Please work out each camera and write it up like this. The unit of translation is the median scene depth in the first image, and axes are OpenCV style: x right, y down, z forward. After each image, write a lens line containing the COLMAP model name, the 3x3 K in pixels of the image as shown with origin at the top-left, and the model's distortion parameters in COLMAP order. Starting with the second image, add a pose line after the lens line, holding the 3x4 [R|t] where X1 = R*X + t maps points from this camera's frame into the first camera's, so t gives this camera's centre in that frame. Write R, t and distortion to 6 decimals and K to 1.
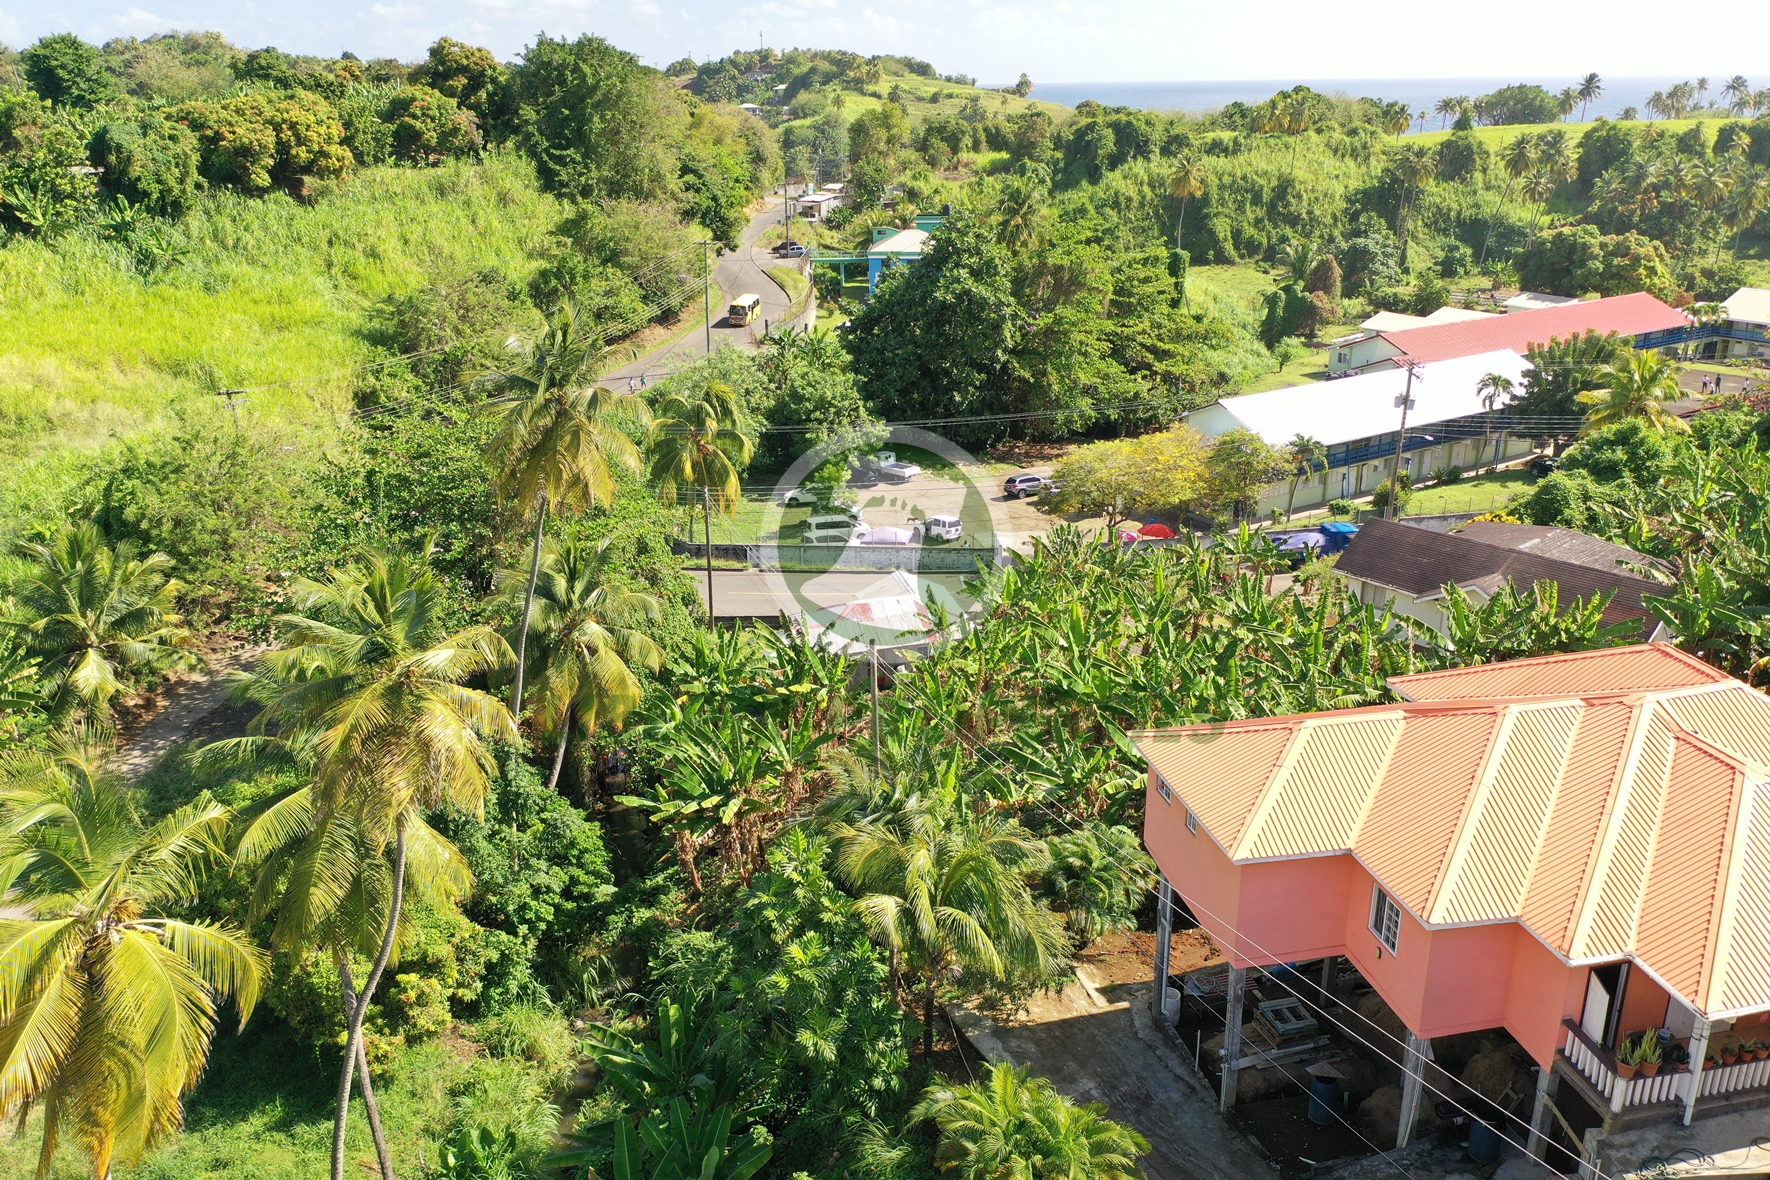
lens RADIAL K [[1392.1, 0, 885.0], [0, 1392.1, 590.0], [0, 0, 1]] dist [-0.000904, 0.000237]
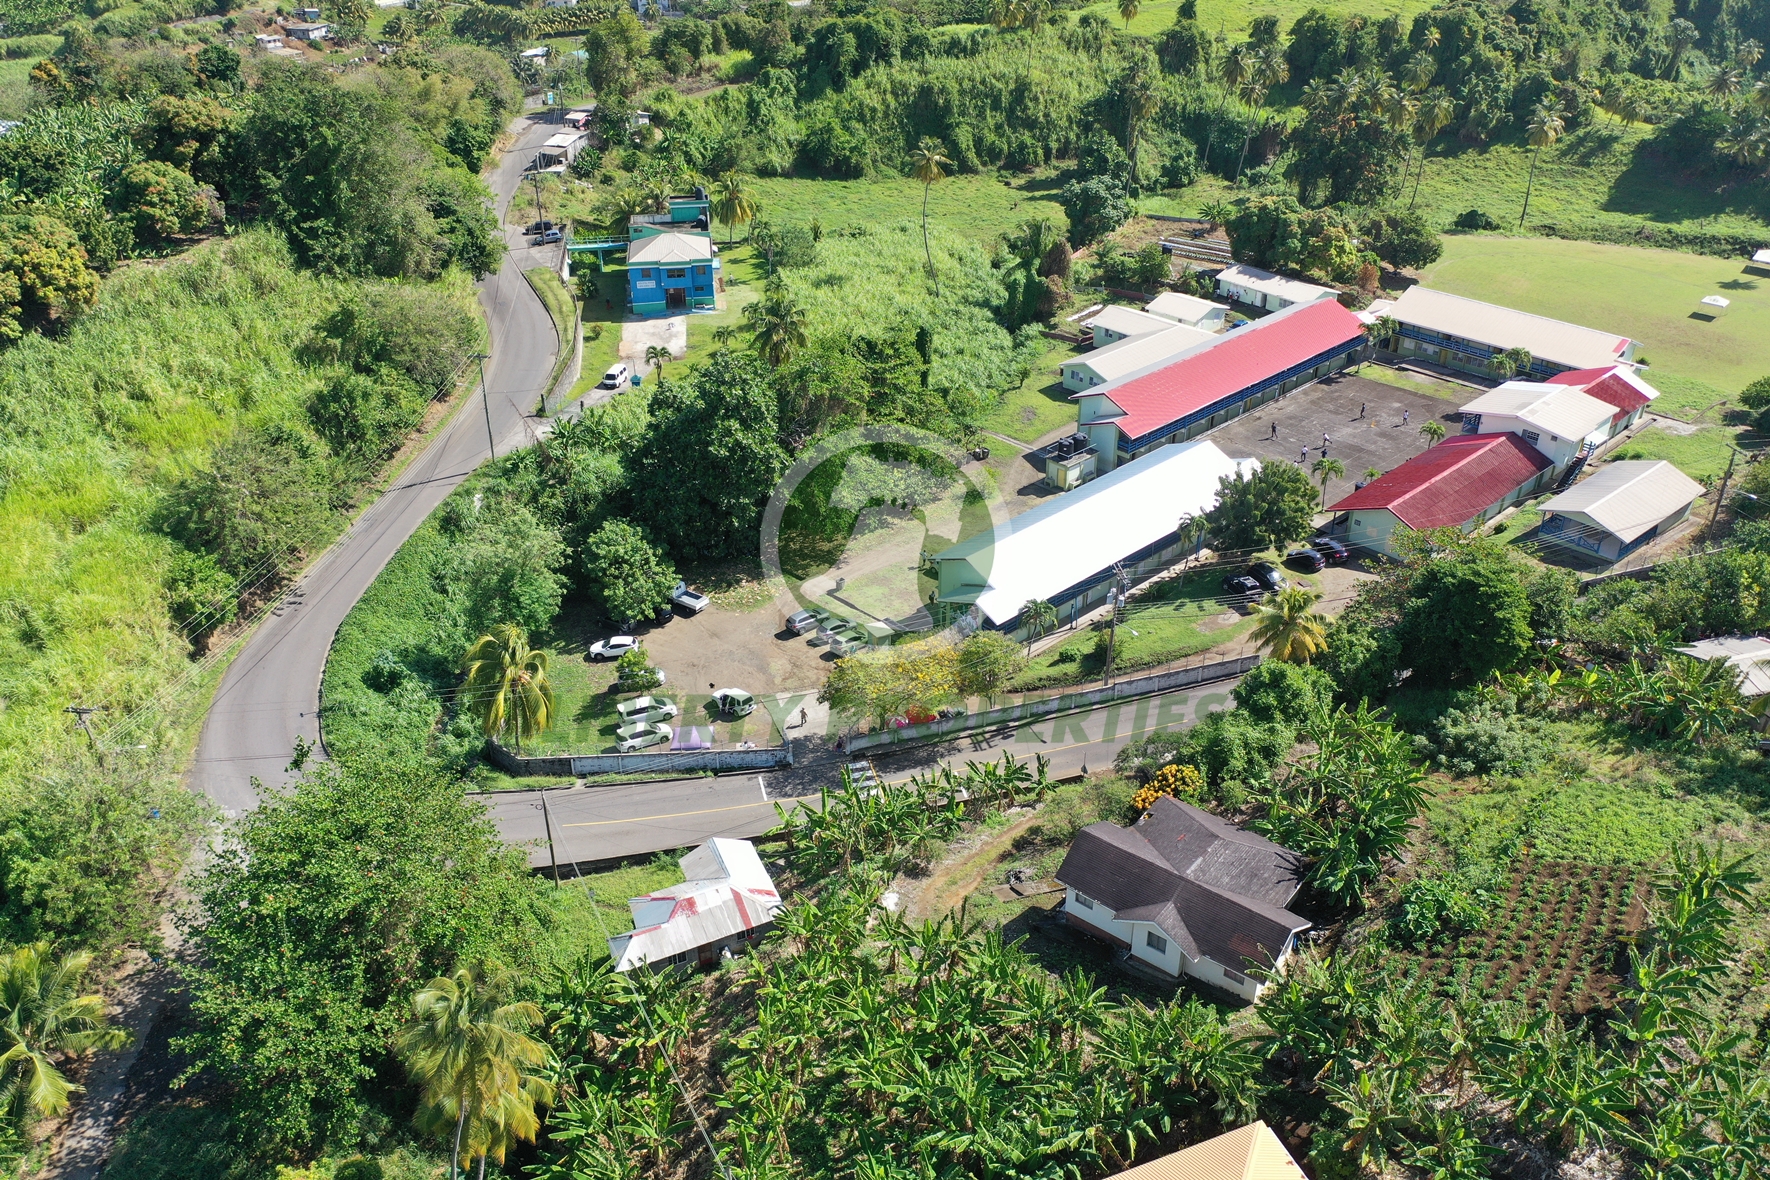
lens RADIAL K [[1392.1, 0, 885.0], [0, 1392.1, 590.0], [0, 0, 1]] dist [-0.000904, 0.000237]
pose [[0.984235, -0.087199, 0.153876, -0.002910], [0.058131, 0.981170, 0.184190, -0.124494], [-0.167040, -0.172342, 0.970771, -0.045641]]
